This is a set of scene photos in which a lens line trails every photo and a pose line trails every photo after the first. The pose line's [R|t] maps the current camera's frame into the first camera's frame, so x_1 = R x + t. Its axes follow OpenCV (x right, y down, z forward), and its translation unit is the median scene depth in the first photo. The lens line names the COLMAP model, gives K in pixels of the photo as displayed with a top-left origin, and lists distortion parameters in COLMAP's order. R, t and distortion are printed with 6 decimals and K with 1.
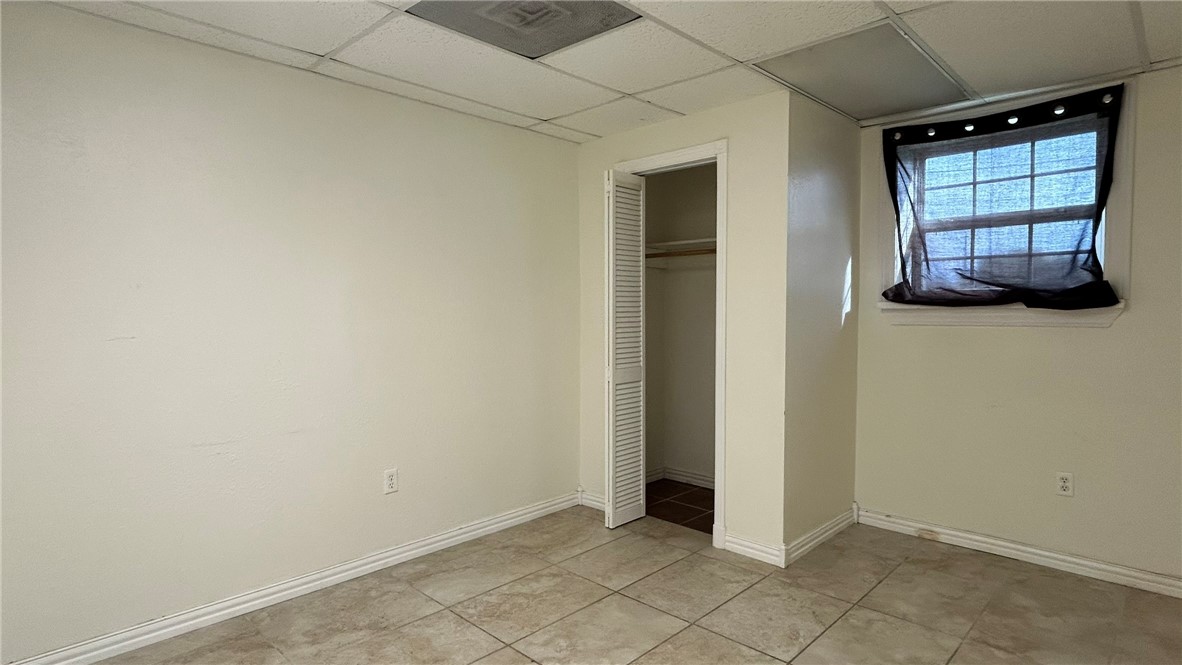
lens RADIAL K [[617.7, 0, 594.2], [0, 617.7, 335.2], [0, 0, 1]] dist [-0.002550, -0.003166]
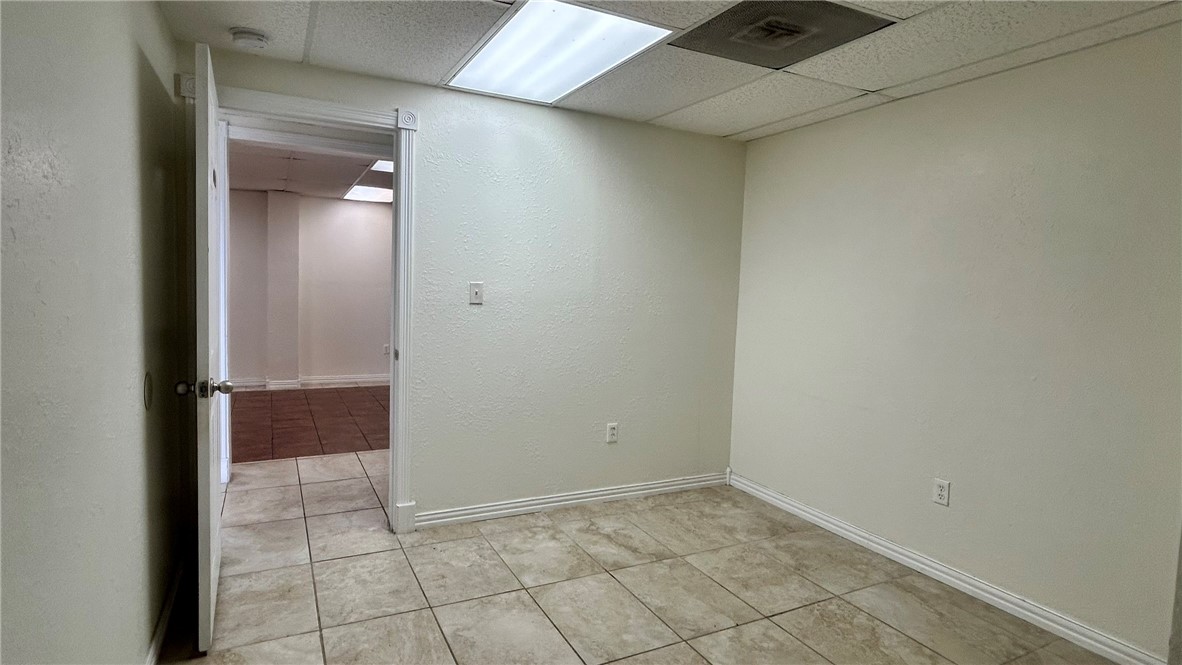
lens RADIAL K [[617.7, 0, 594.0], [0, 617.7, 335.5], [0, 0, 1]] dist [-0.002550, -0.003166]
pose [[-0.313414, 0.073298, -0.946784, 0.844983], [-0.076384, 0.991840, 0.102072, -0.070684], [0.946540, 0.104310, -0.305257, 0.880951]]
